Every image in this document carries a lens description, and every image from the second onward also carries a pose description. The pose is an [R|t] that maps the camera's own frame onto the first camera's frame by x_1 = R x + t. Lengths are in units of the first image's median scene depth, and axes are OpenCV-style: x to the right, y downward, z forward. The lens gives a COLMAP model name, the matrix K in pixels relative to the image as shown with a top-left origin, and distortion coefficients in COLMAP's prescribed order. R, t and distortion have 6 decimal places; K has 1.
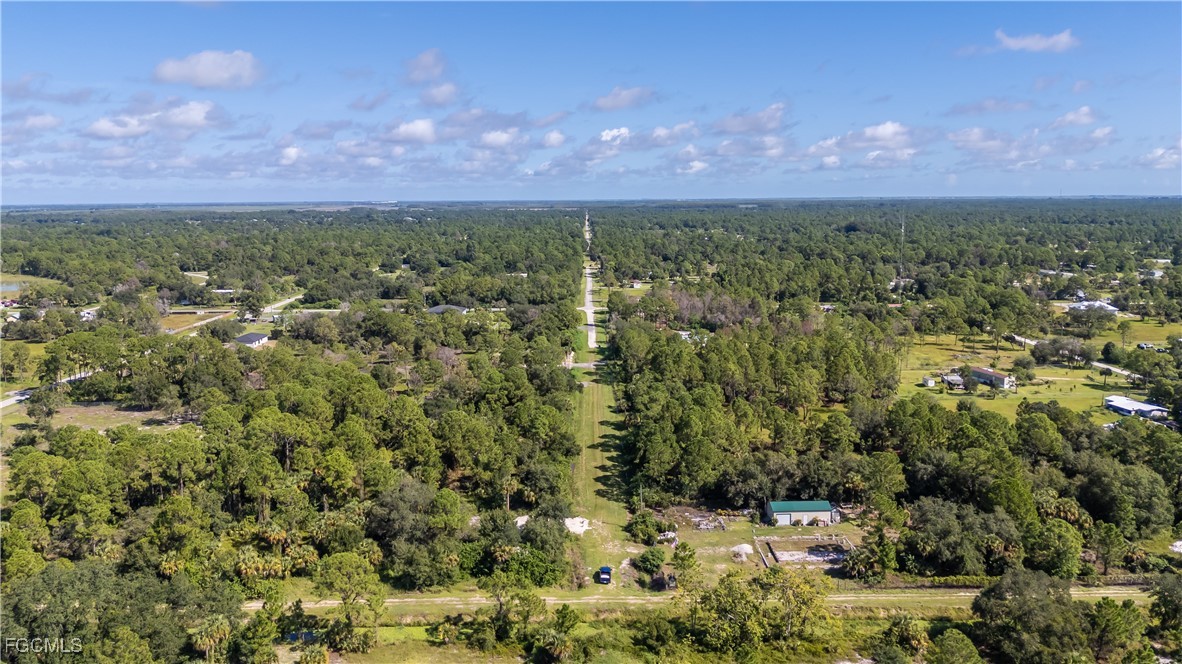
lens RADIAL K [[908.8, 0, 591.0], [0, 908.8, 332.0], [0, 0, 1]] dist [0.006320, -0.044264]
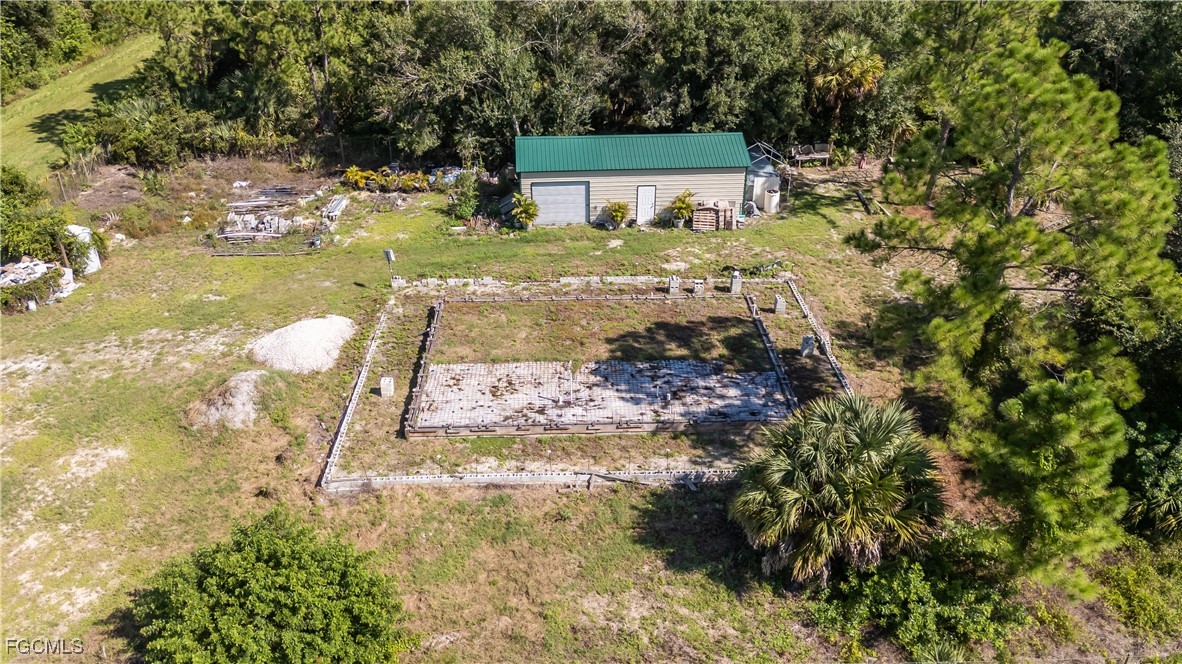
lens RADIAL K [[908.8, 0, 591.0], [0, 908.8, 332.0], [0, 0, 1]] dist [0.006320, -0.044264]
pose [[0.999692, -0.005915, 0.024094, 0.212101], [-0.002784, 0.938277, 0.345874, 0.150222], [-0.024653, -0.345835, 0.937971, 0.740809]]
